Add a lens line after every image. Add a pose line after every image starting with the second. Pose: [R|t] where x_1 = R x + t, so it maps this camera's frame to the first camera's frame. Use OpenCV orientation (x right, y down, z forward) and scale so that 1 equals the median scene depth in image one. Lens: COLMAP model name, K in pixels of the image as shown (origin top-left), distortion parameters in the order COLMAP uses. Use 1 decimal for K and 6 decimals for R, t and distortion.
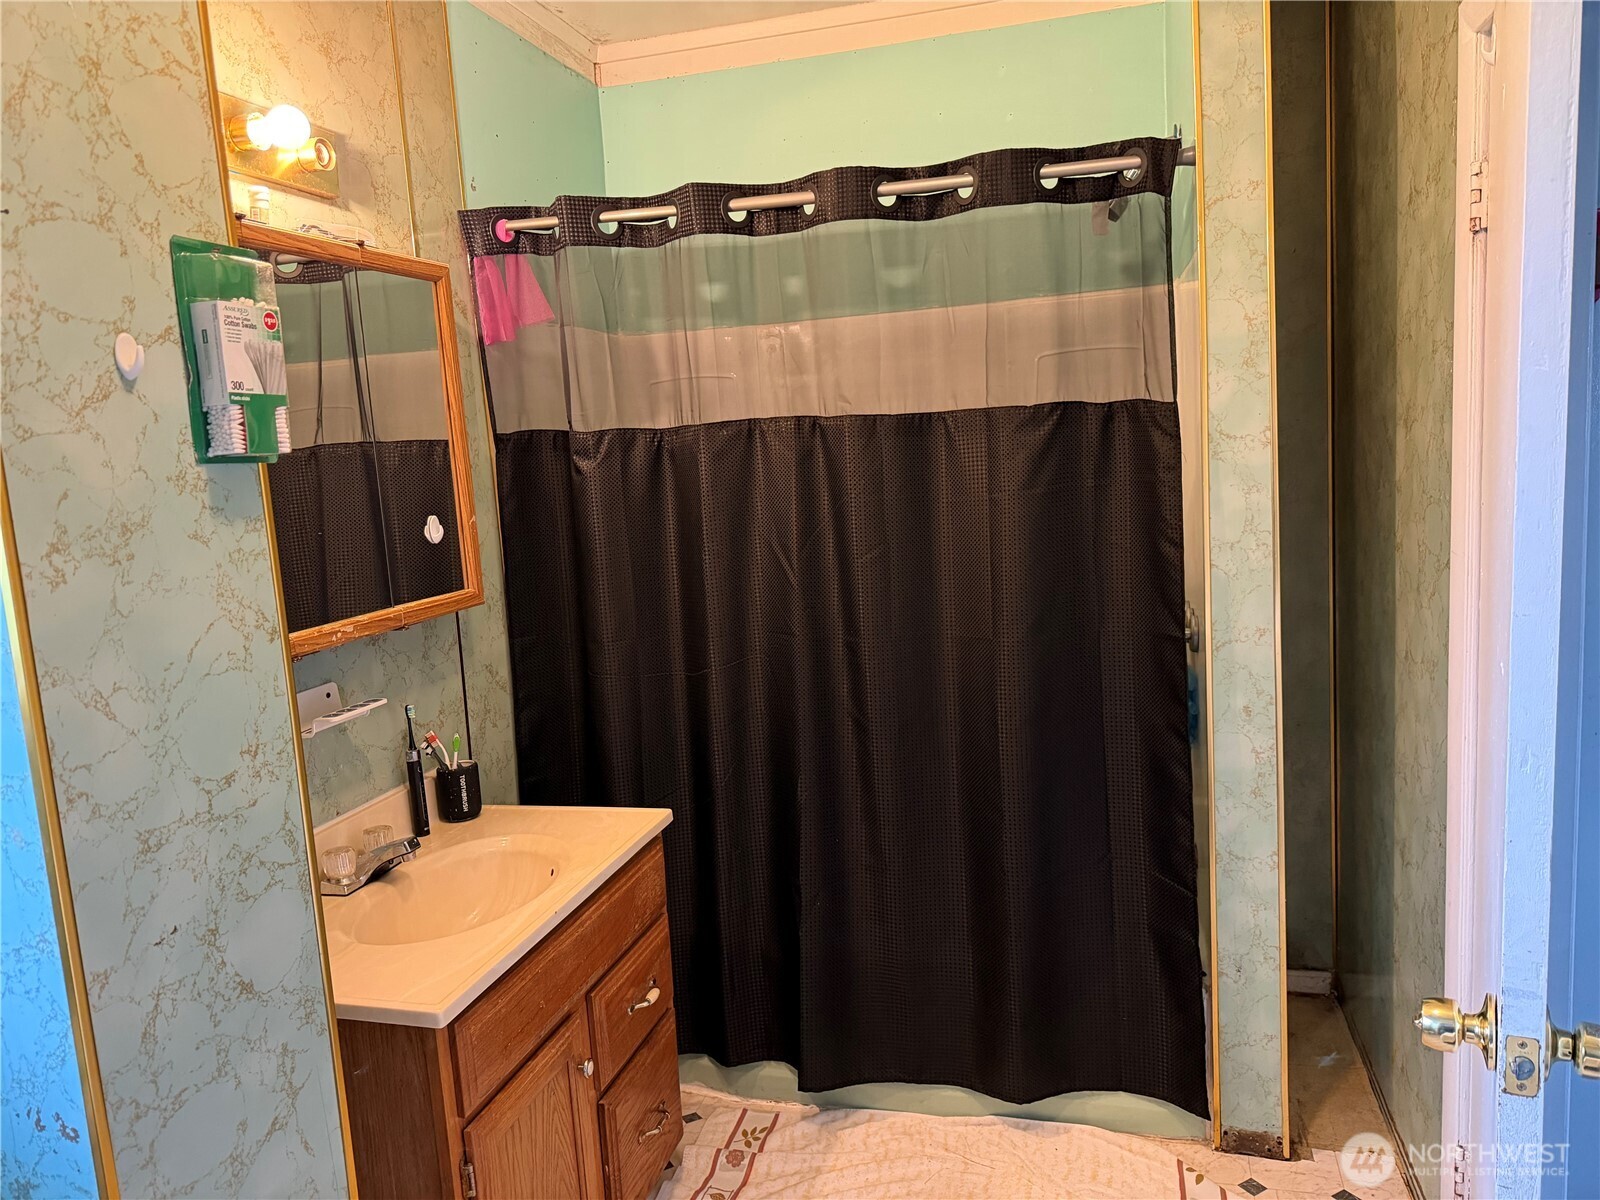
lens RADIAL K [[1131.6, 0, 805.3], [0, 1131.6, 603.9], [0, 0, 1]] dist [0.000935, -0.000950]
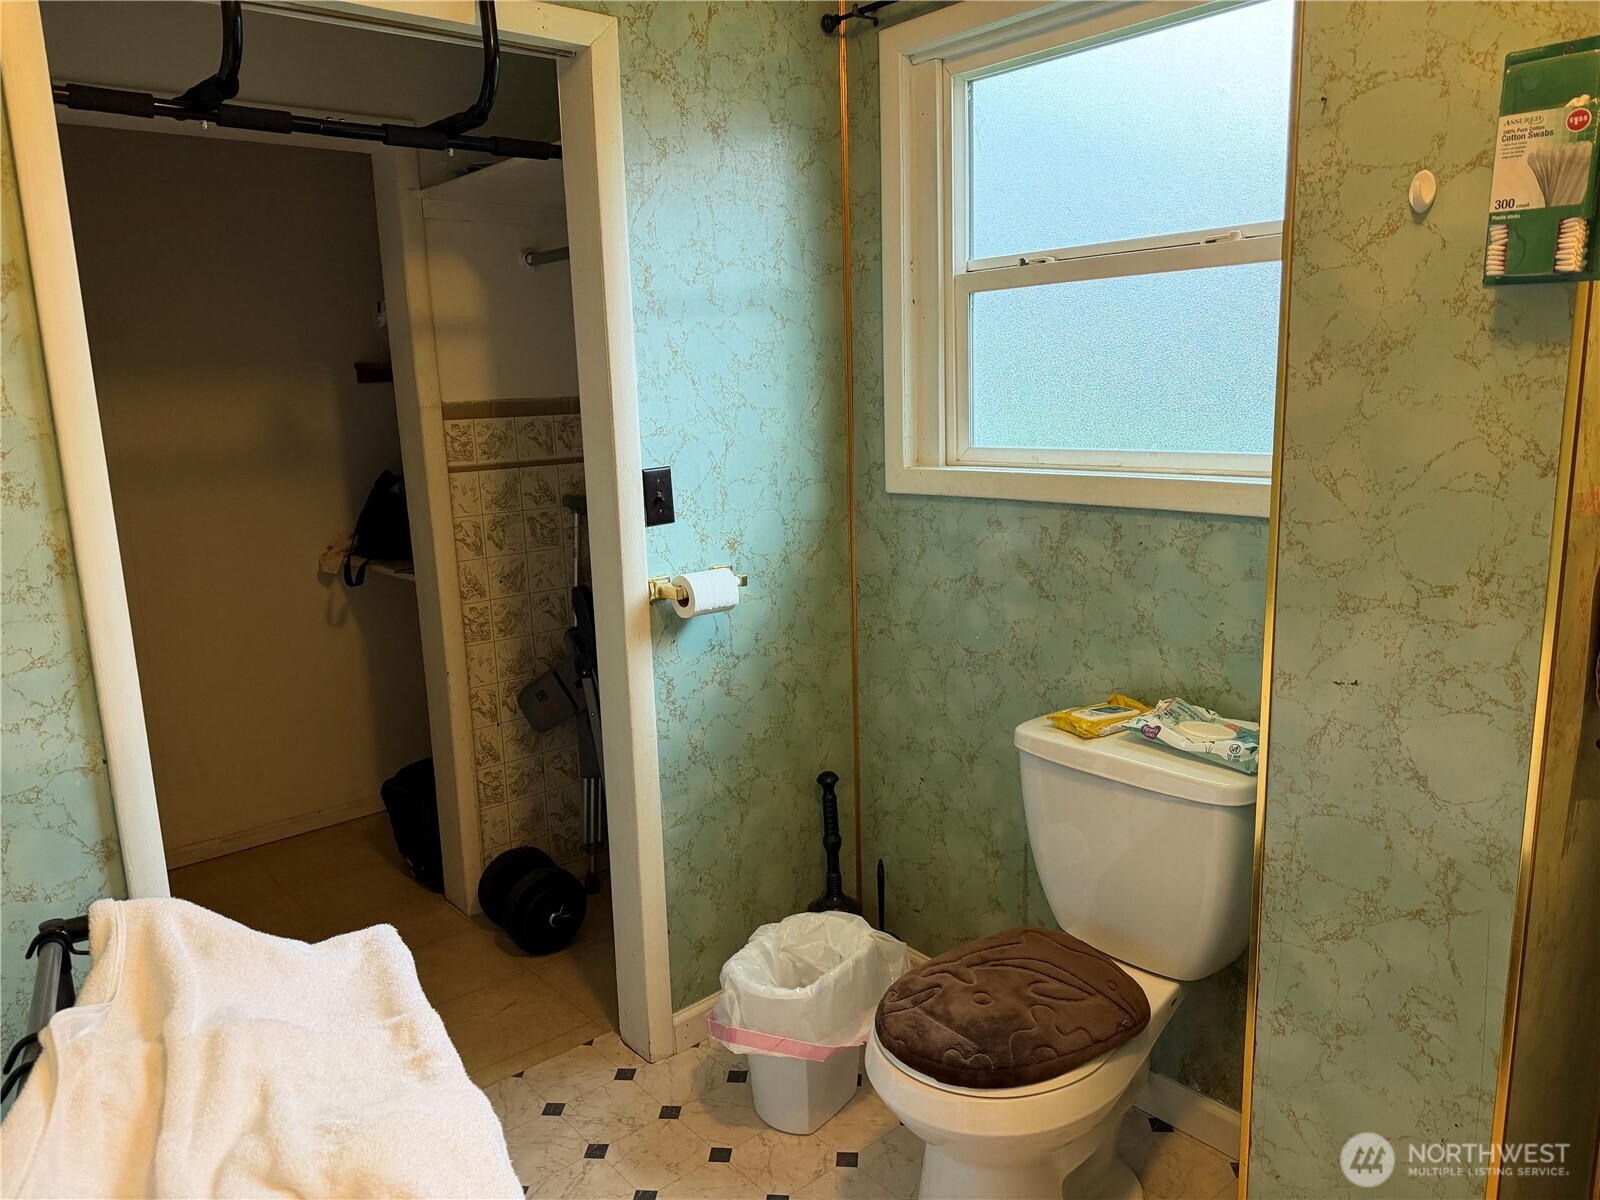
lens RADIAL K [[1131.6, 0, 805.3], [0, 1131.6, 603.9], [0, 0, 1]] dist [0.000935, -0.000950]
pose [[-0.544081, 0.243897, -0.802801, 0.705956], [-0.055957, 0.944140, 0.324760, -0.151552], [0.837164, 0.221618, -0.500041, 1.068585]]
